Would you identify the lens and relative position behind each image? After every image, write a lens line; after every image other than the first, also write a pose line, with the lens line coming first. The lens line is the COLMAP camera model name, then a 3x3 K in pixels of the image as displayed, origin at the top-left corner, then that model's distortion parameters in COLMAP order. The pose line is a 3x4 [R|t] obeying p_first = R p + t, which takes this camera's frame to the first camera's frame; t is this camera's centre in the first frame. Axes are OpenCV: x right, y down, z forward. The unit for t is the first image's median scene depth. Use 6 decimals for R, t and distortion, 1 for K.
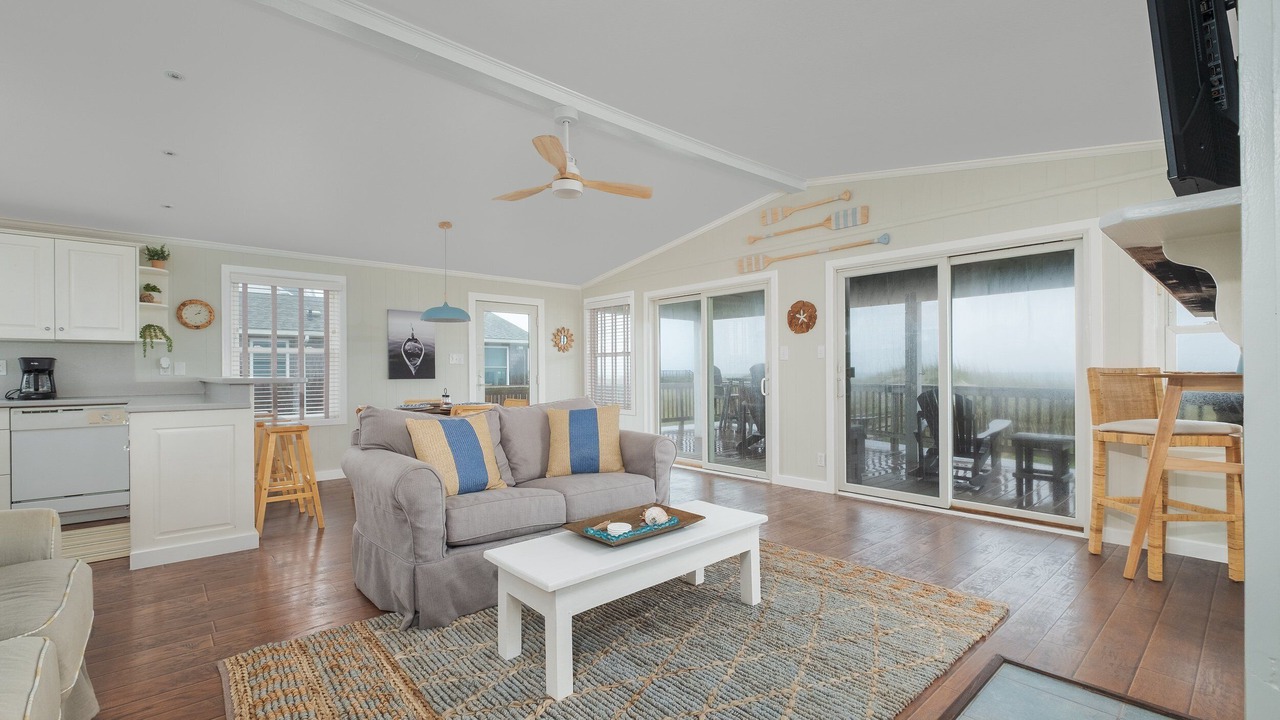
lens RADIAL K [[555.1, 0, 642.0], [0, 555.1, 372.4], [0, 0, 1]] dist [-0.002852, -0.001027]
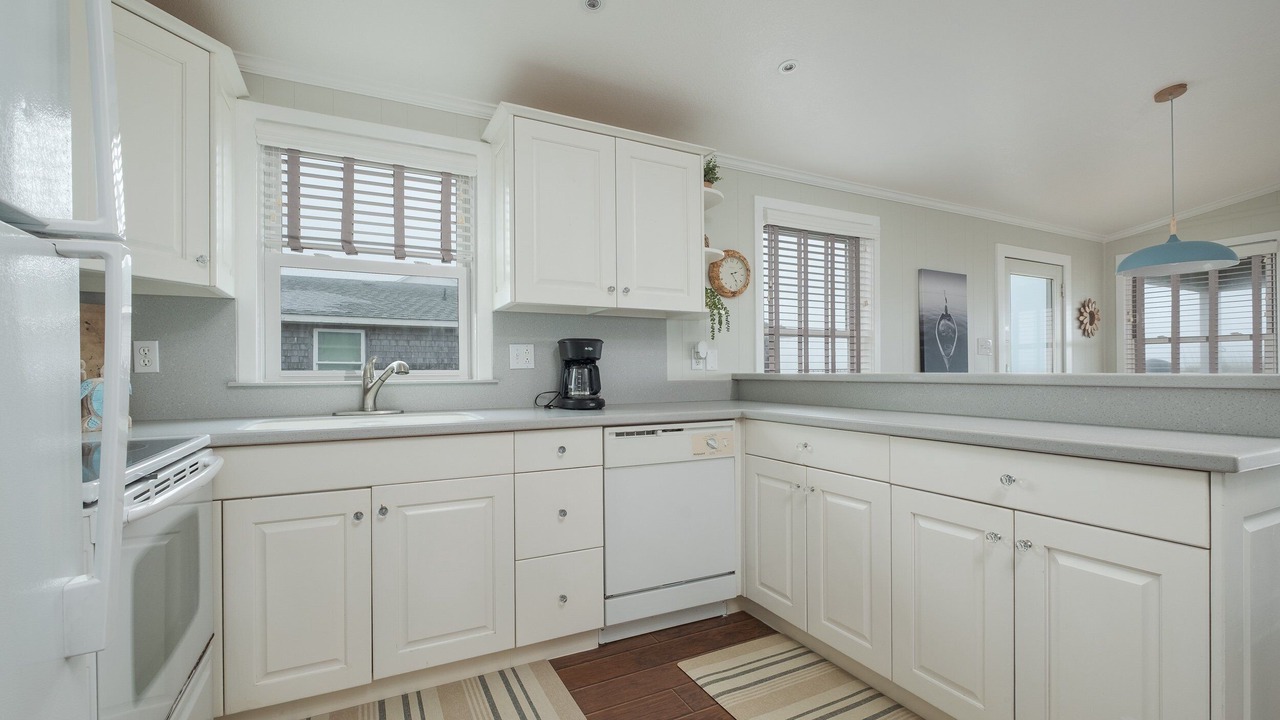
lens RADIAL K [[555.1, 0, 642.0], [0, 555.1, 372.4], [0, 0, 1]] dist [-0.002852, -0.001027]
pose [[0.966974, 0.001837, -0.254867, -0.814823], [-0.001318, 0.999997, 0.002206, 0.007151], [0.254871, -0.001797, 0.966973, 0.397414]]
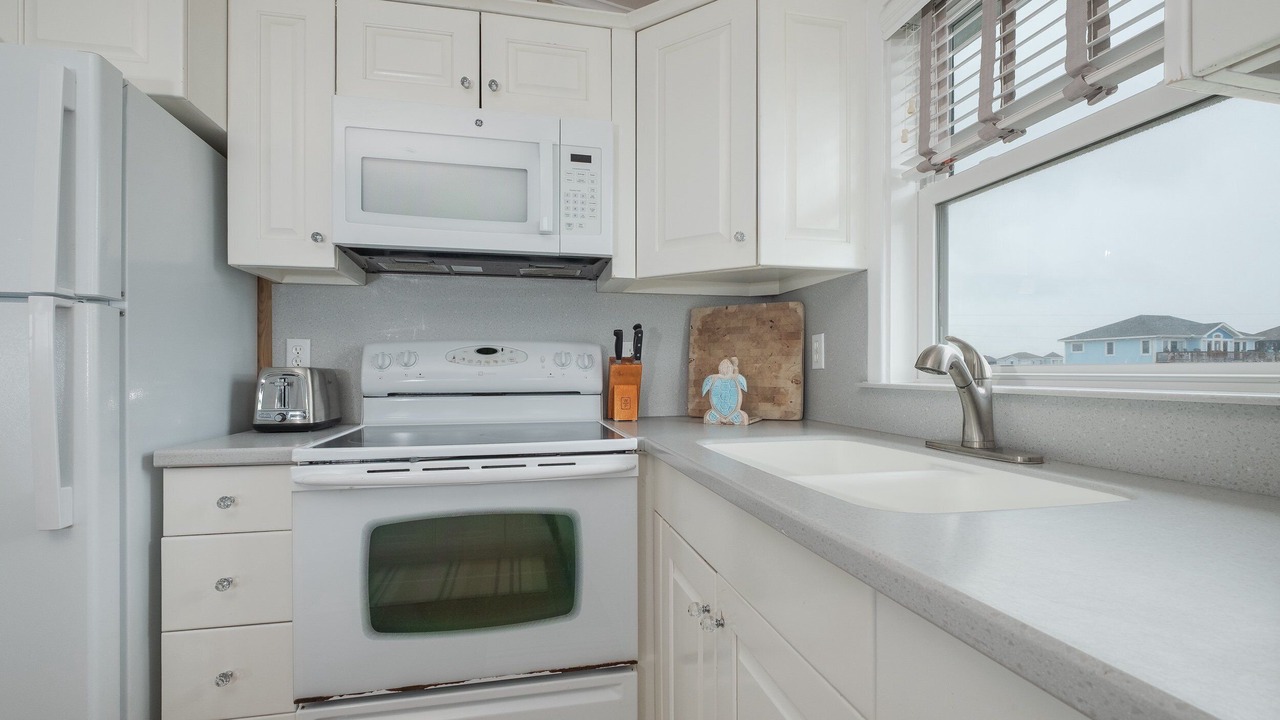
lens RADIAL K [[555.1, 0, 642.0], [0, 555.1, 372.4], [0, 0, 1]] dist [-0.002852, -0.001027]
pose [[-0.501633, 0.007890, -0.865044, -0.894066], [0.002745, 0.999968, 0.007529, 0.007713], [0.865076, 0.001402, -0.501639, 0.811397]]
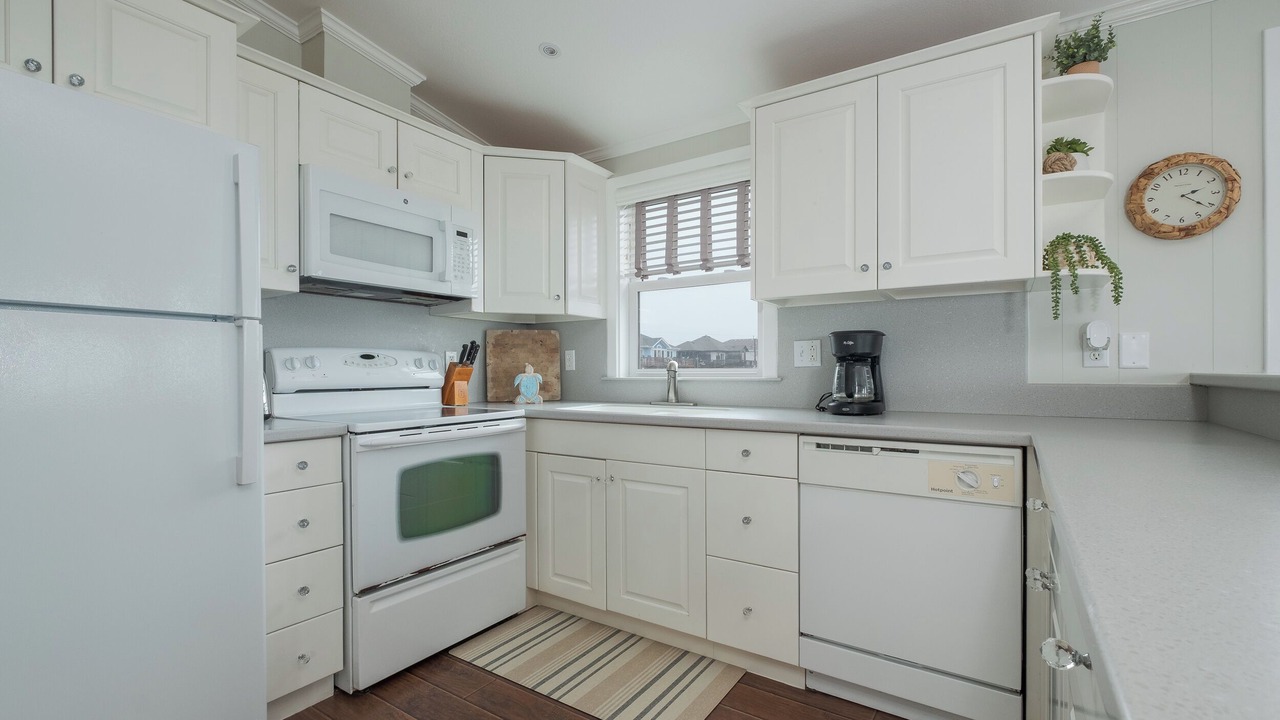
lens RADIAL K [[555.1, 0, 642.0], [0, 555.1, 372.4], [0, 0, 1]] dist [-0.002852, -0.001027]
pose [[0.250983, 0.007866, -0.967960, -0.602702], [0.000485, 0.999966, 0.008252, 0.005613], [0.967991, -0.002541, 0.250971, 0.631905]]
